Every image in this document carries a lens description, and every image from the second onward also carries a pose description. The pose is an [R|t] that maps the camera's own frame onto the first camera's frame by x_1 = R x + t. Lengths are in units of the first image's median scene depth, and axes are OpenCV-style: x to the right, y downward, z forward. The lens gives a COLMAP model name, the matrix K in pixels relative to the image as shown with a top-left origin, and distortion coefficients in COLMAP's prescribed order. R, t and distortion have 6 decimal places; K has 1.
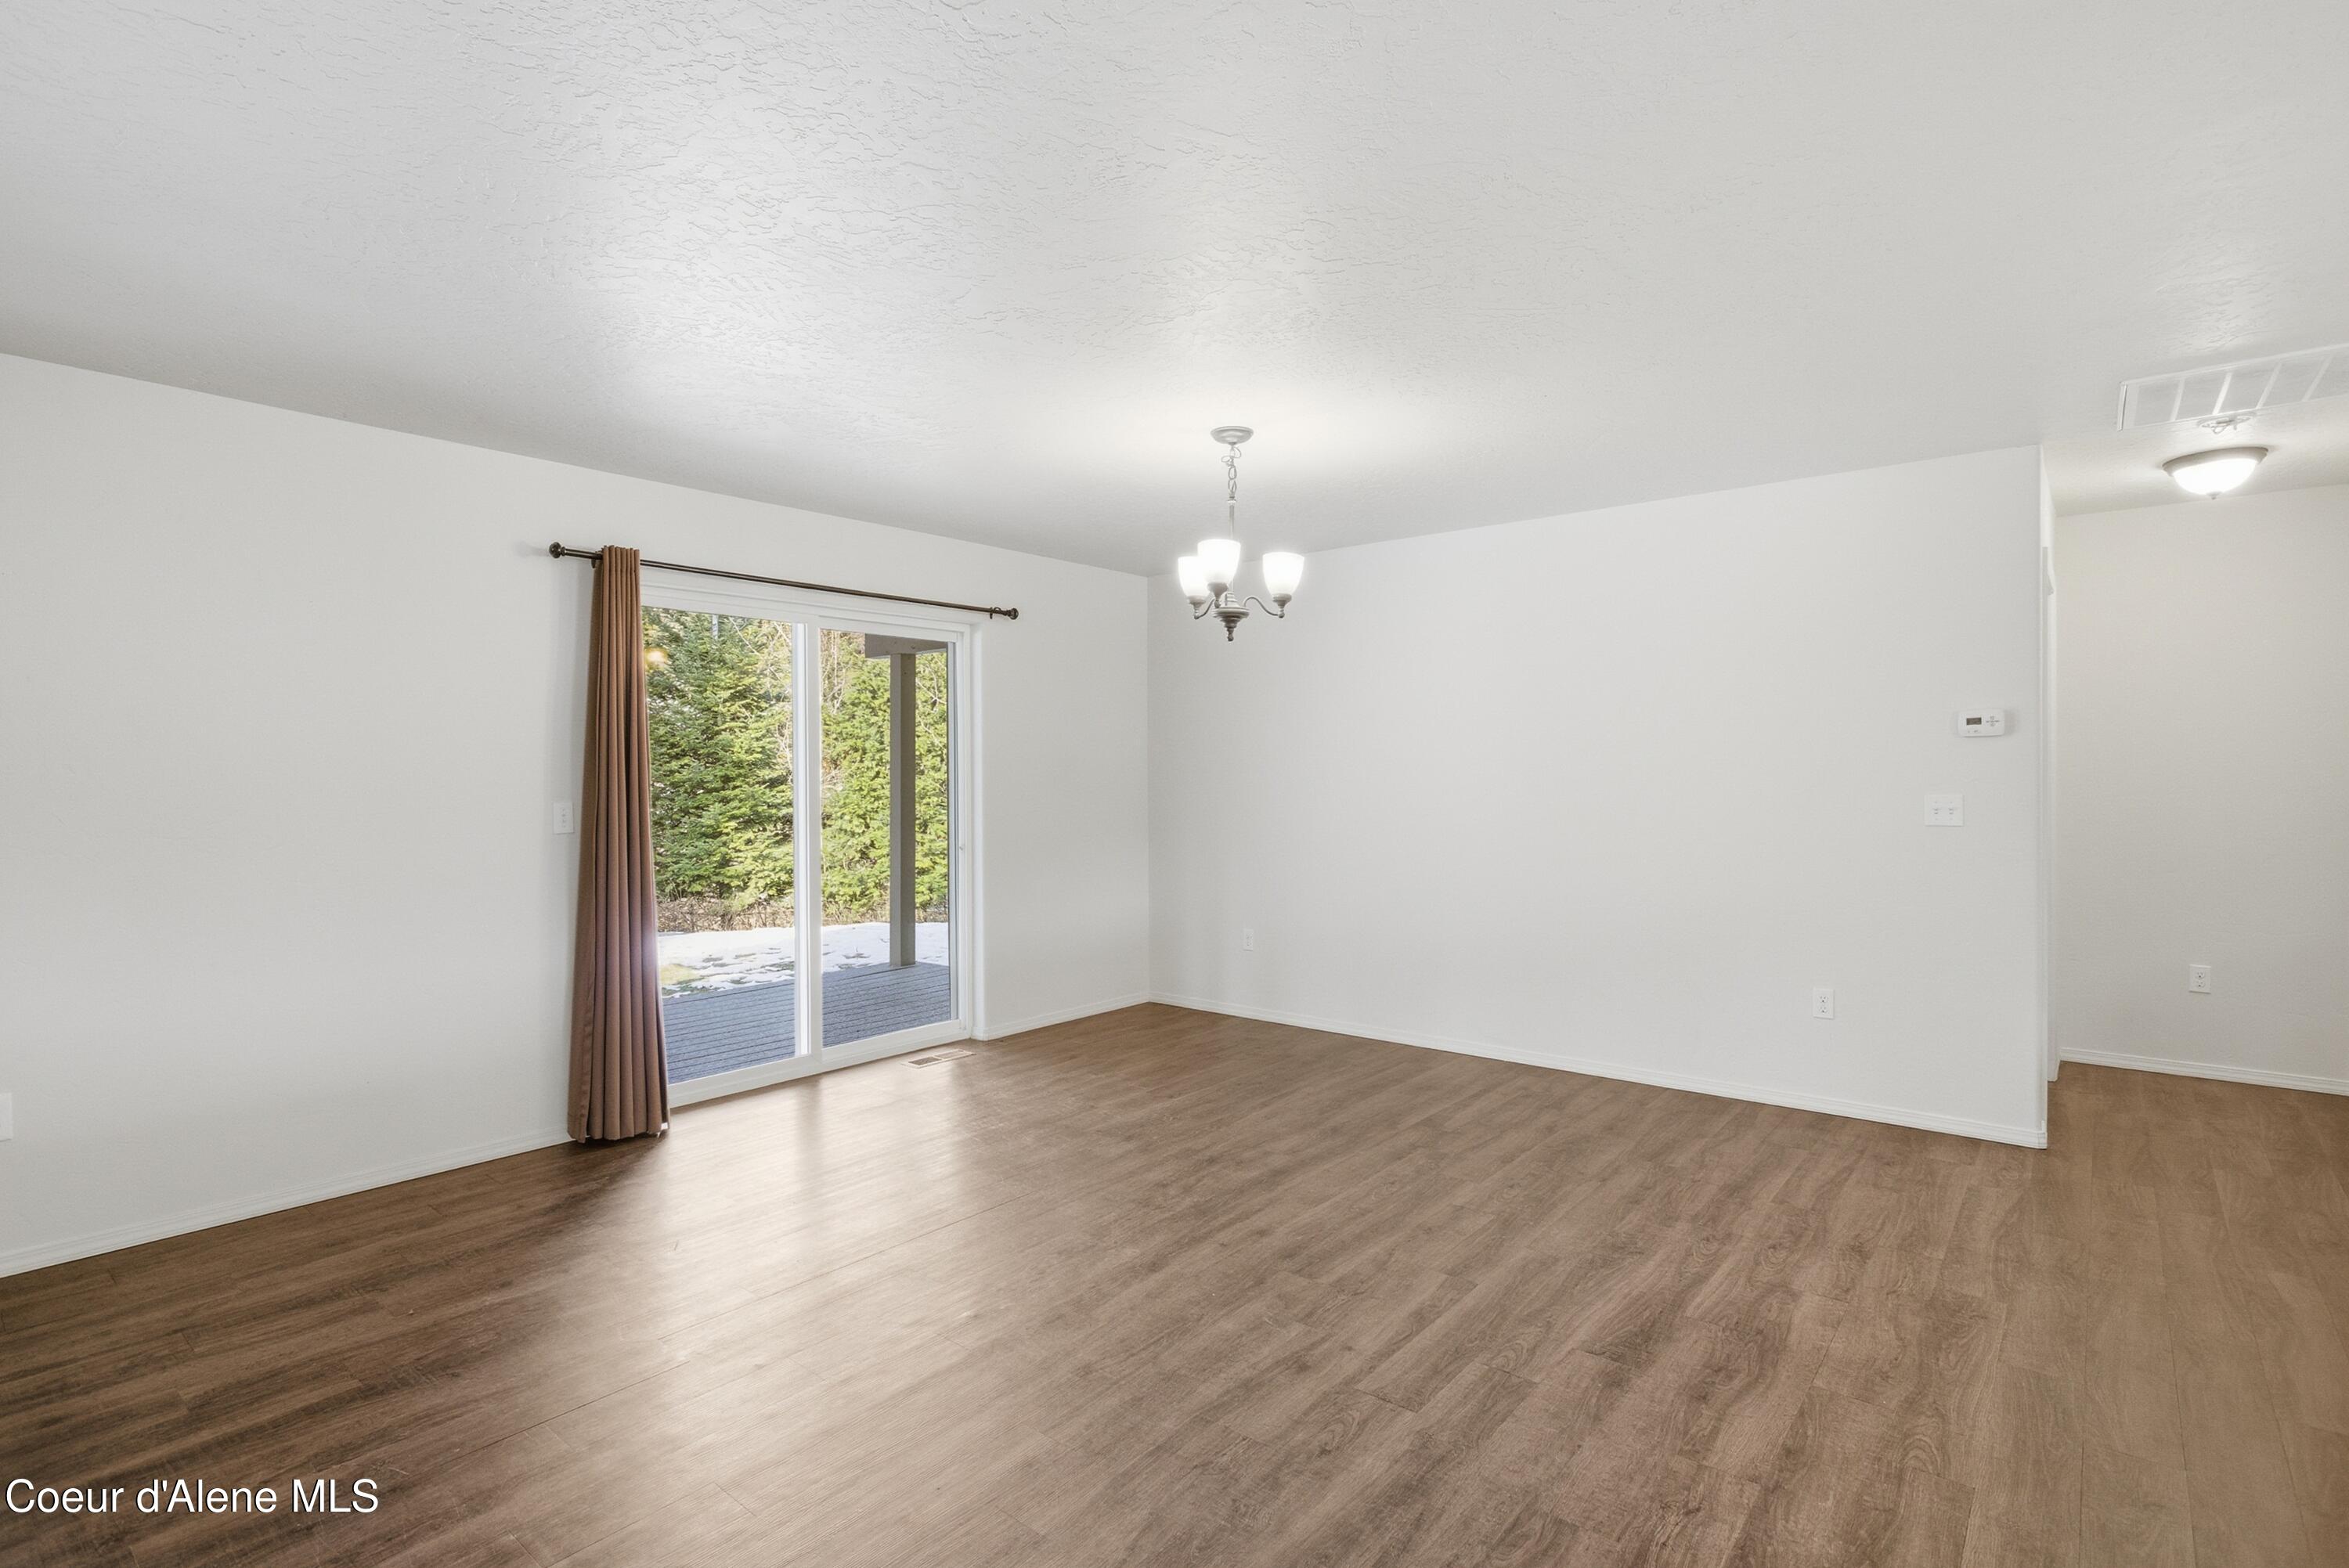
lens RADIAL K [[1123.3, 0, 1186.0], [0, 1123.3, 782.1], [0, 0, 1]] dist [-0.003636, 0.001449]
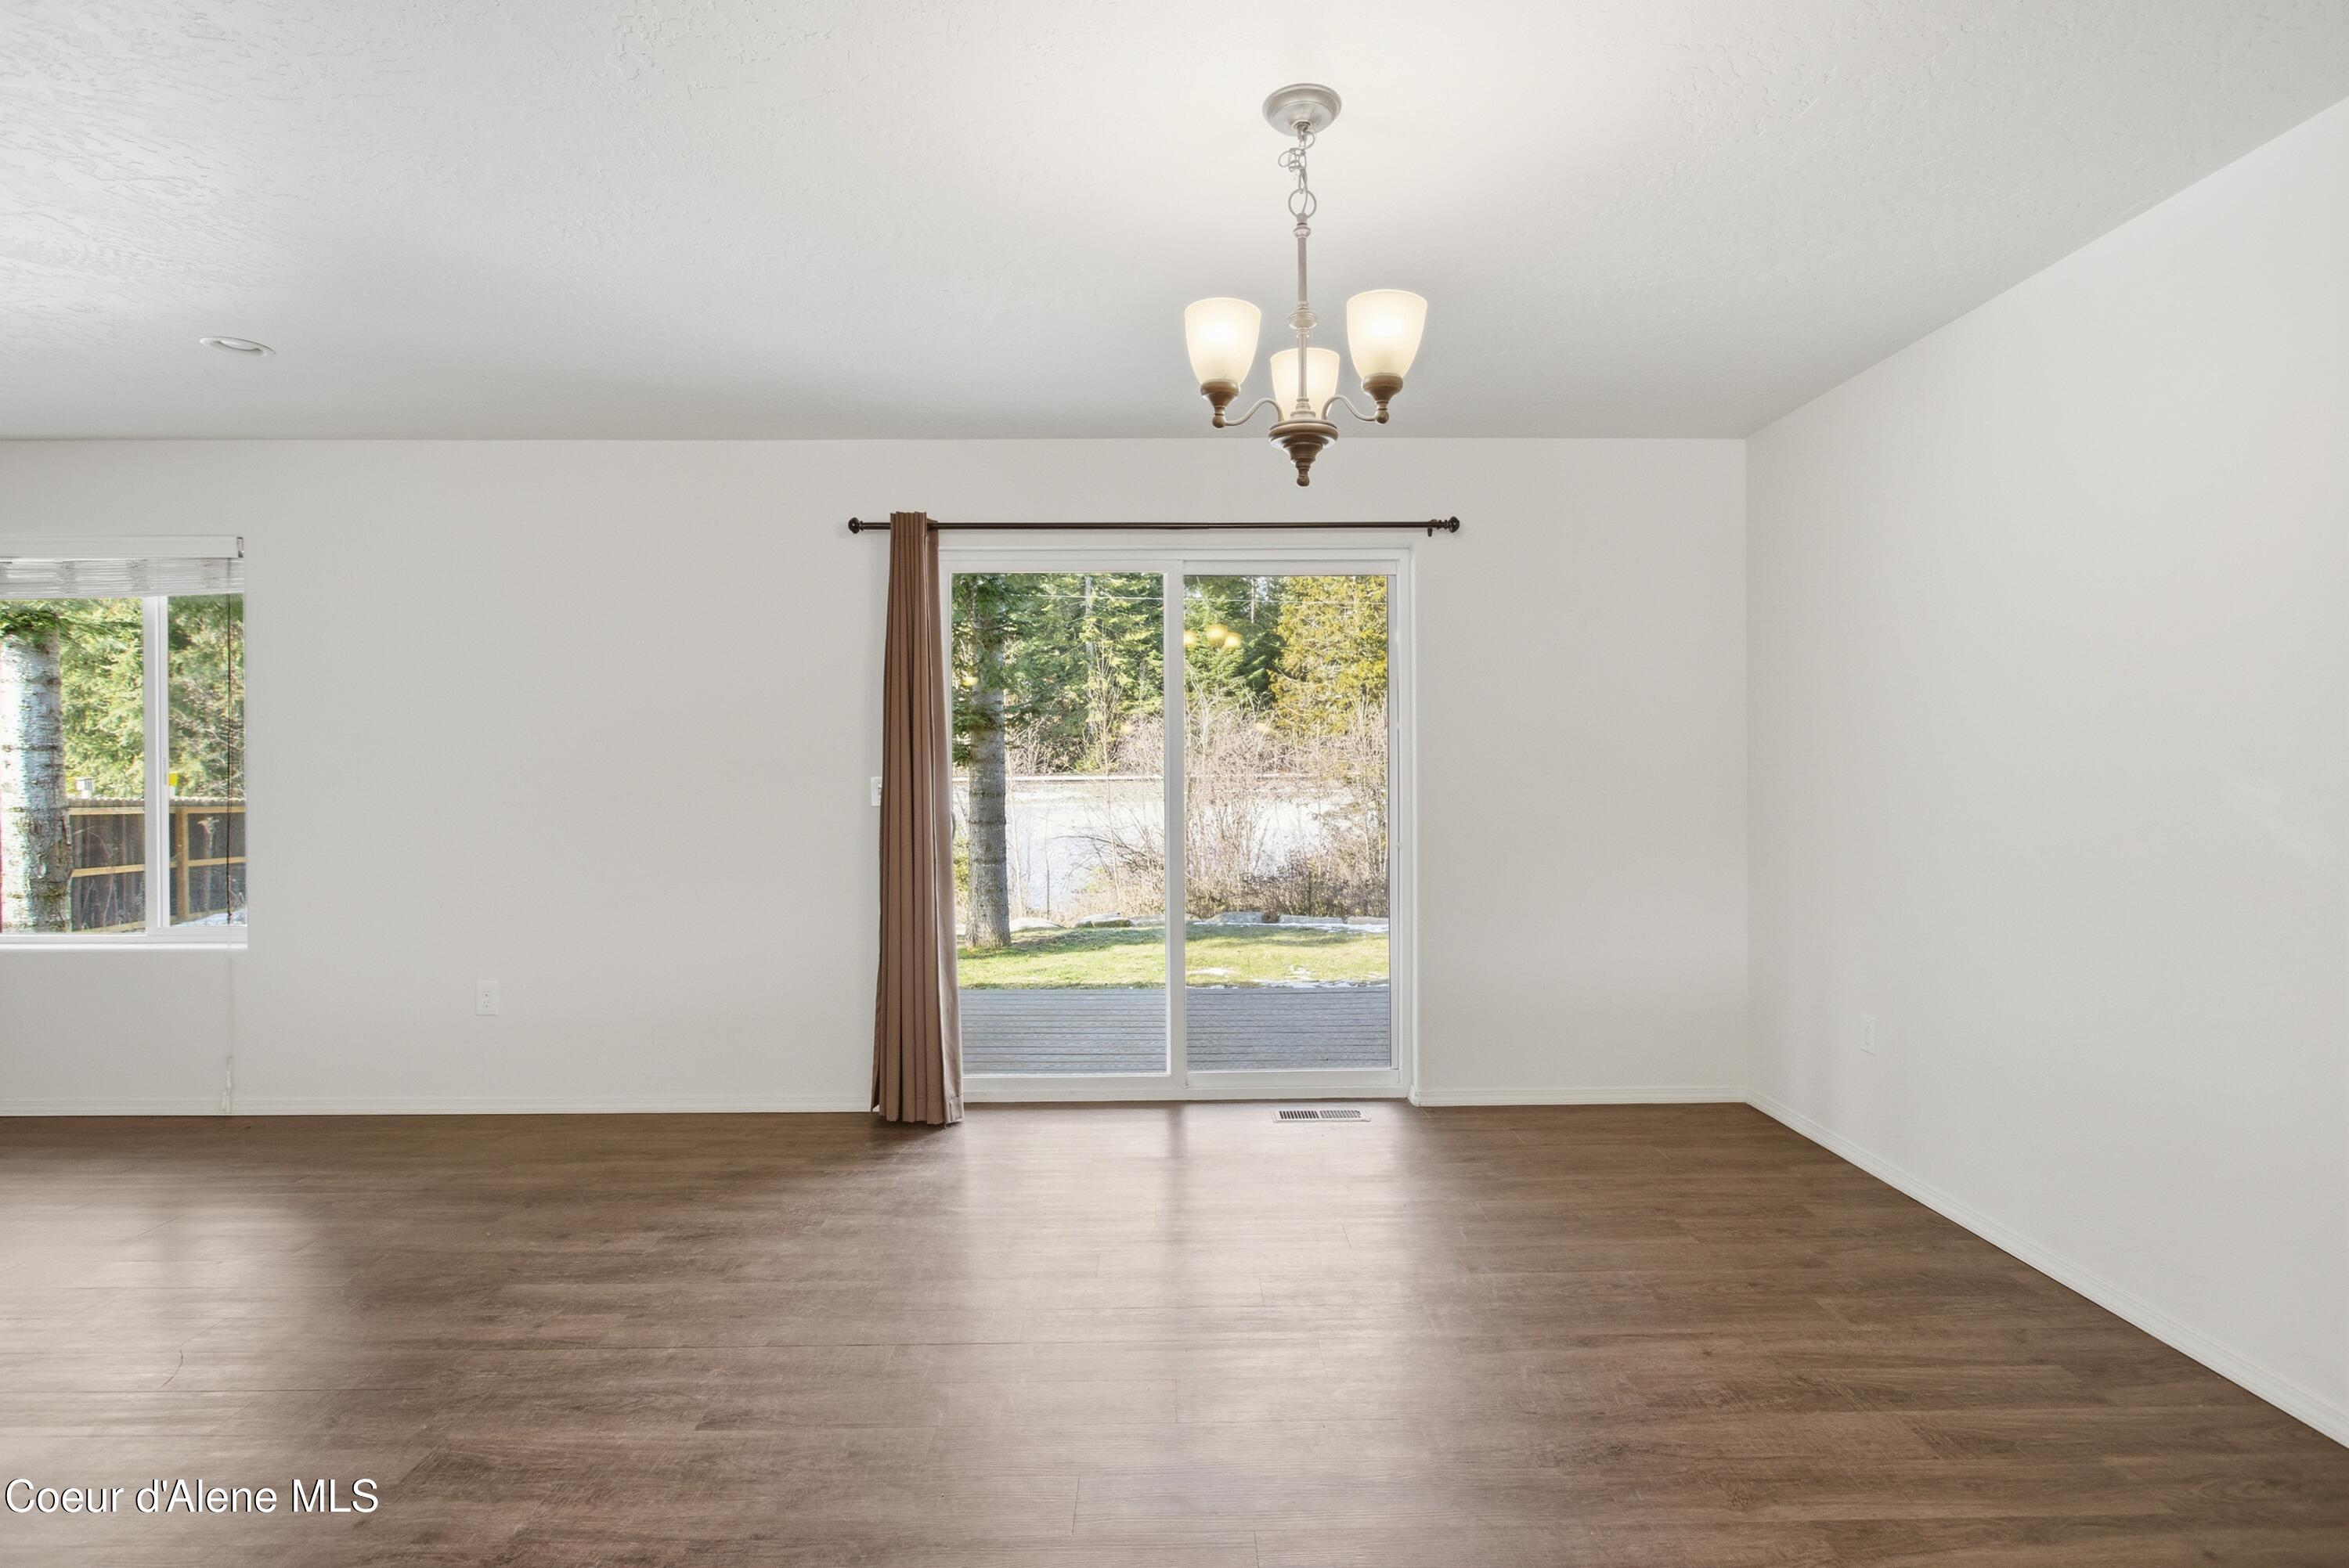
lens RADIAL K [[1123.3, 0, 1186.0], [0, 1123.3, 782.1], [0, 0, 1]] dist [-0.003636, 0.001449]
pose [[0.648068, 0.009494, -0.761523, 0.381456], [-0.005123, 0.999954, 0.008107, 0.014068], [0.761565, -0.001353, 0.648087, 0.538369]]
